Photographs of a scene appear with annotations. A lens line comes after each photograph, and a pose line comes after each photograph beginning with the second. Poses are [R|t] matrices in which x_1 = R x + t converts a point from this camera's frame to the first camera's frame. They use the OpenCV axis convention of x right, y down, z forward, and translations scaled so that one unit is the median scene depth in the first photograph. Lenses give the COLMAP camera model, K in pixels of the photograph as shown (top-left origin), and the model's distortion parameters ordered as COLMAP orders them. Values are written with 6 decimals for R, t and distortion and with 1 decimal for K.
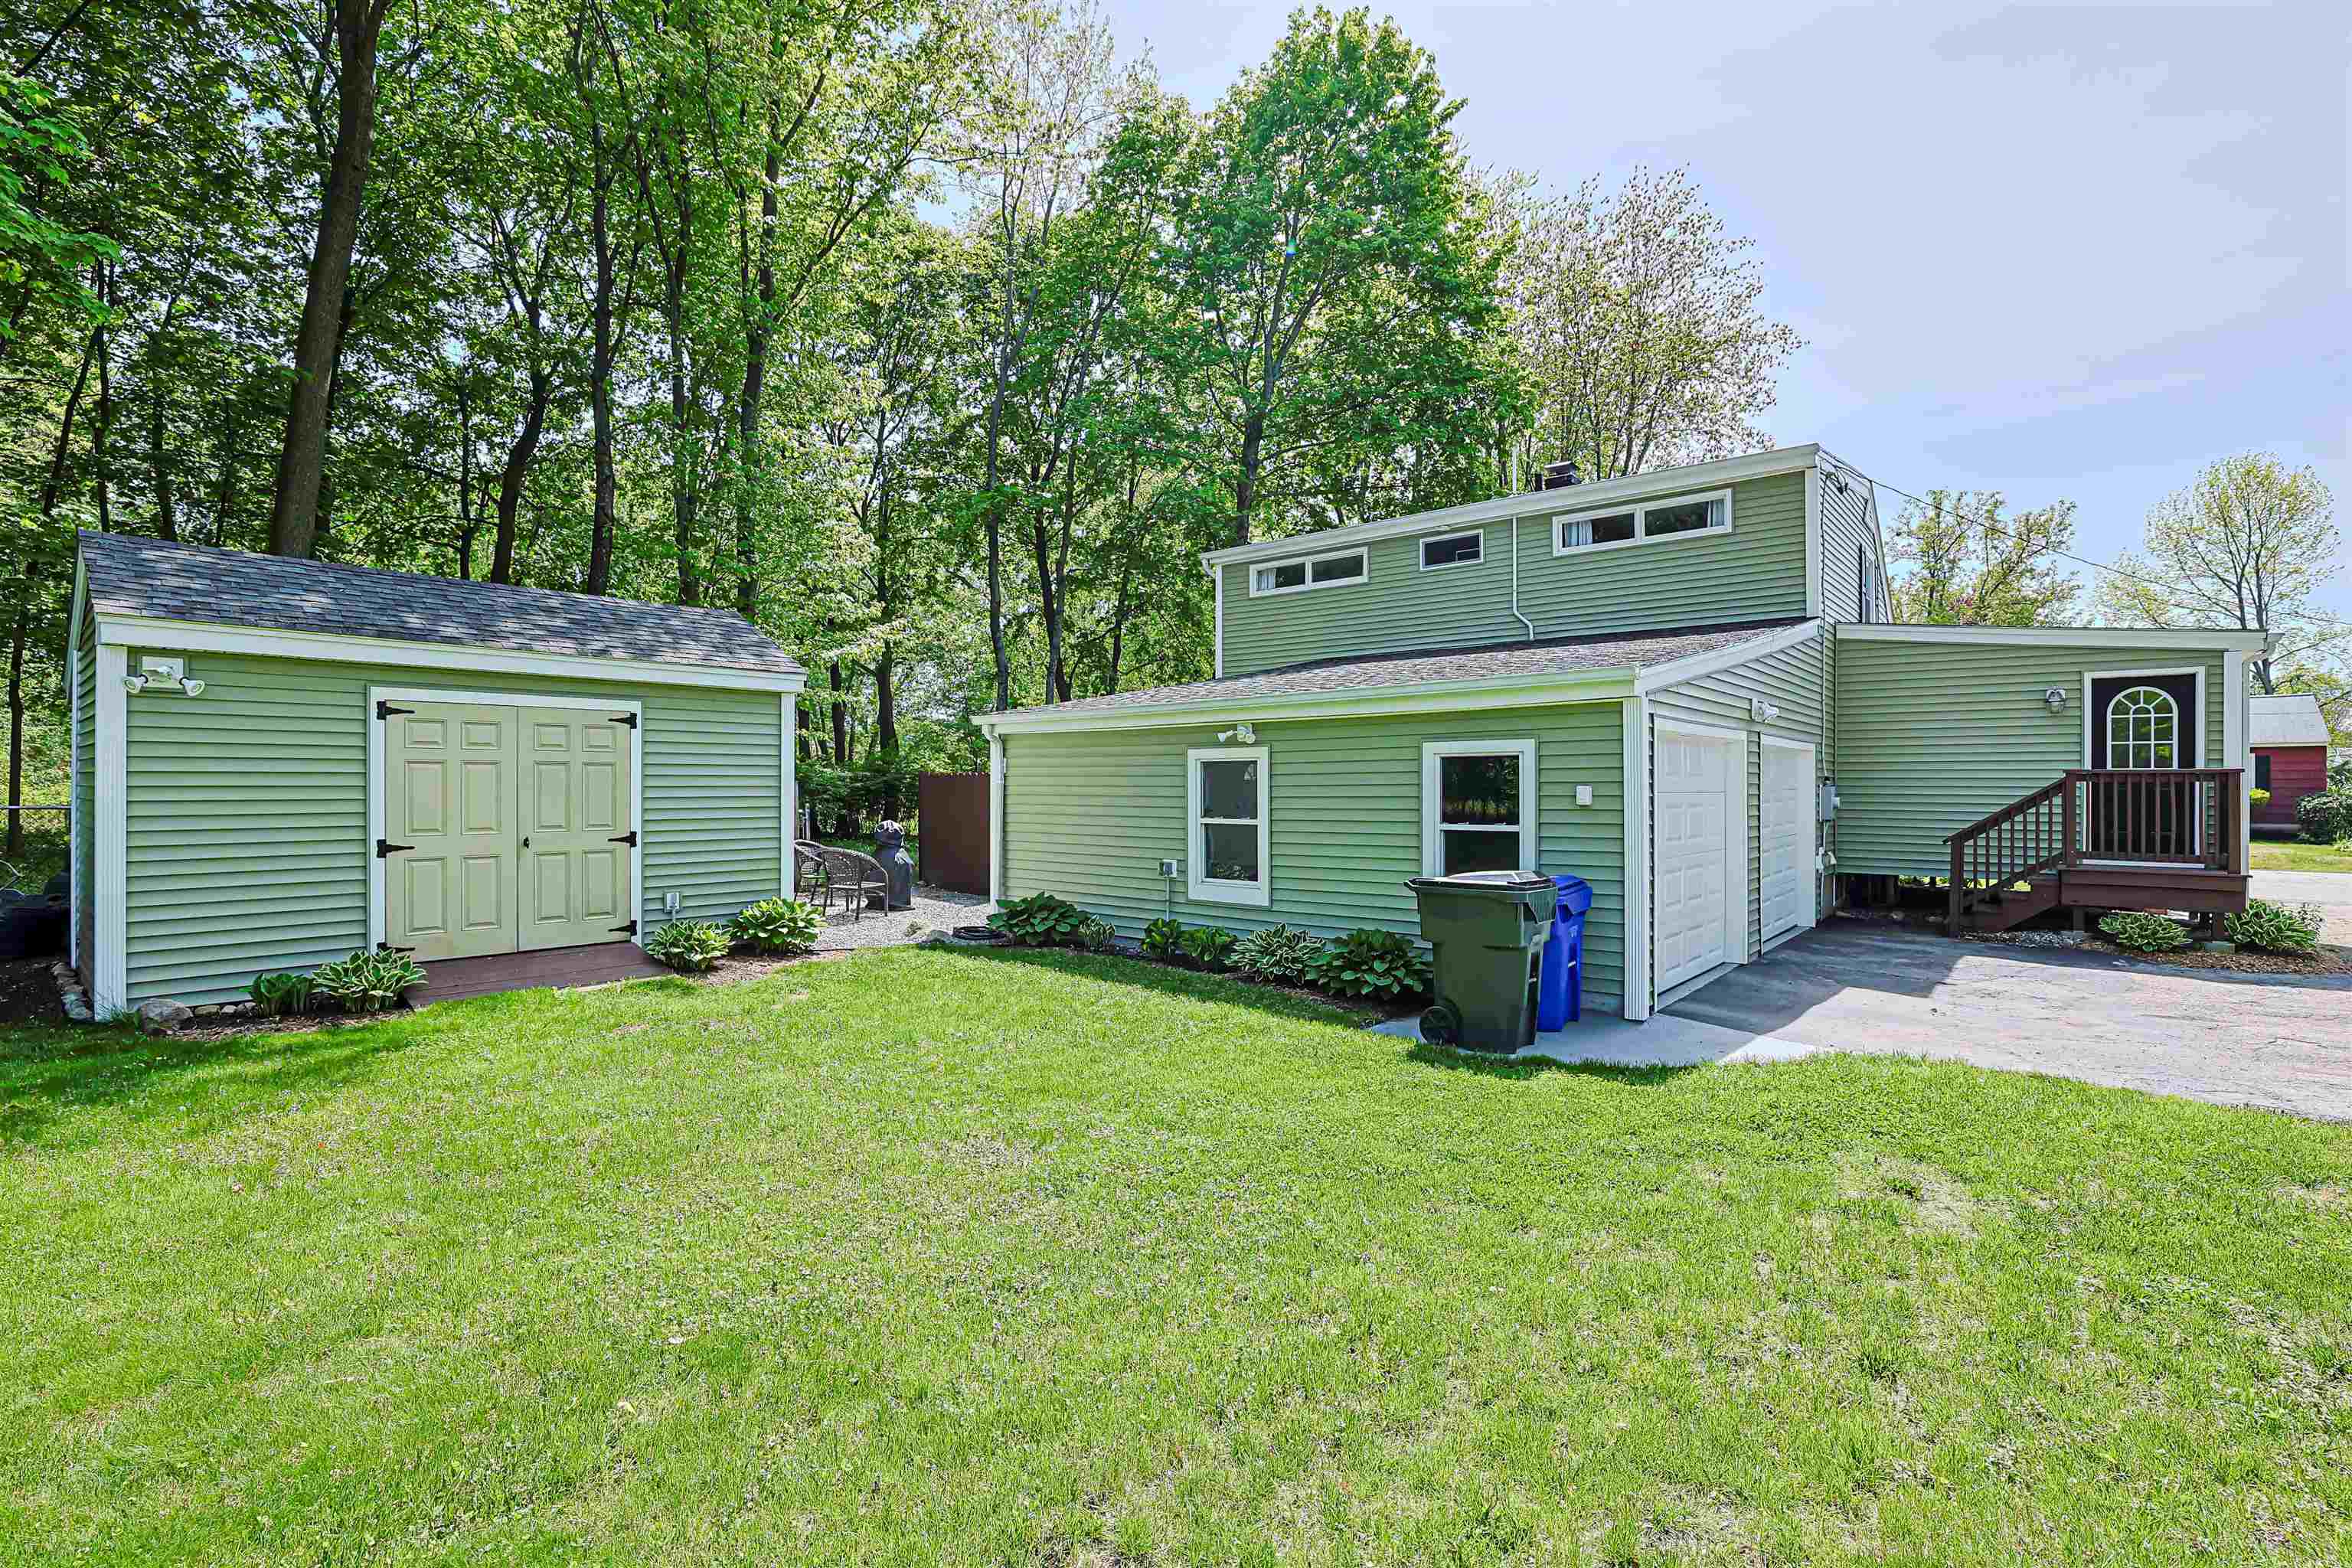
lens RADIAL K [[1104.9, 0, 1175.7], [0, 1104.9, 793.7], [0, 0, 1]] dist [-0.070157, 0.033784]
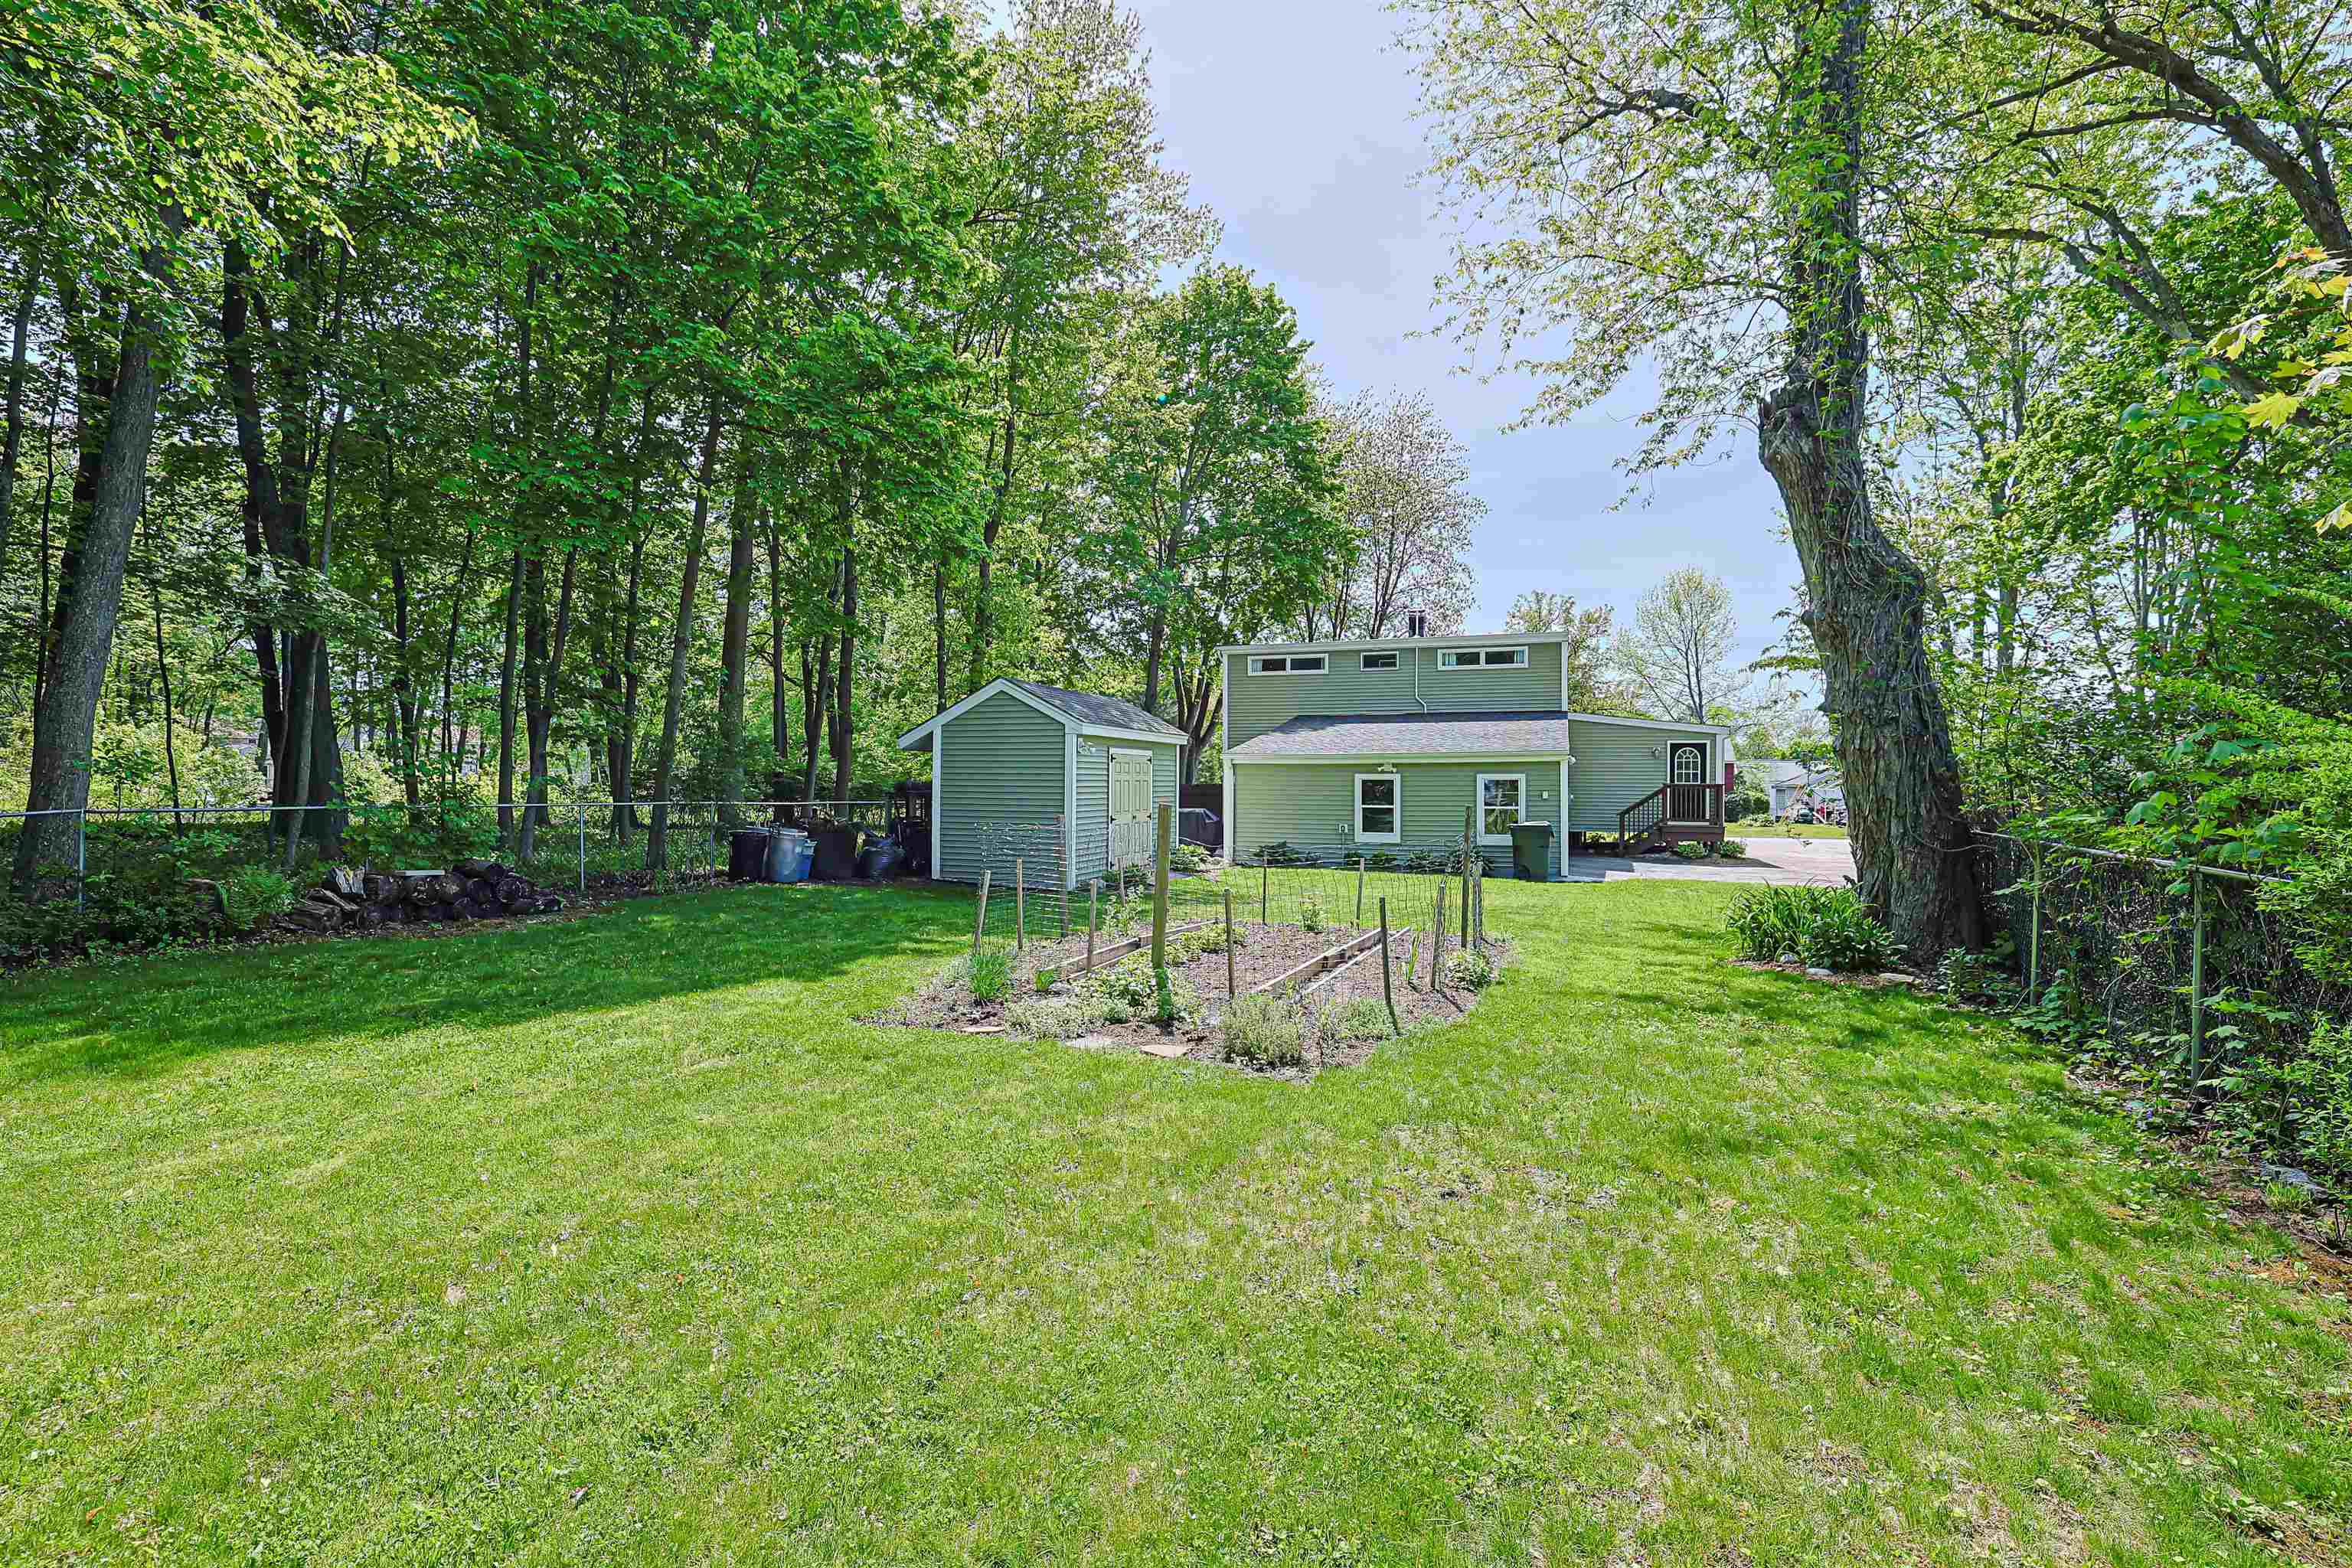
lens RADIAL K [[1104.9, 0, 1175.7], [0, 1104.9, 793.7], [0, 0, 1]] dist [-0.070157, 0.033784]
pose [[0.935442, -0.000894, 0.353480, -0.949983], [-0.000510, 0.999992, 0.003878, -0.007797], [-0.353480, -0.003808, 0.935434, -0.802629]]
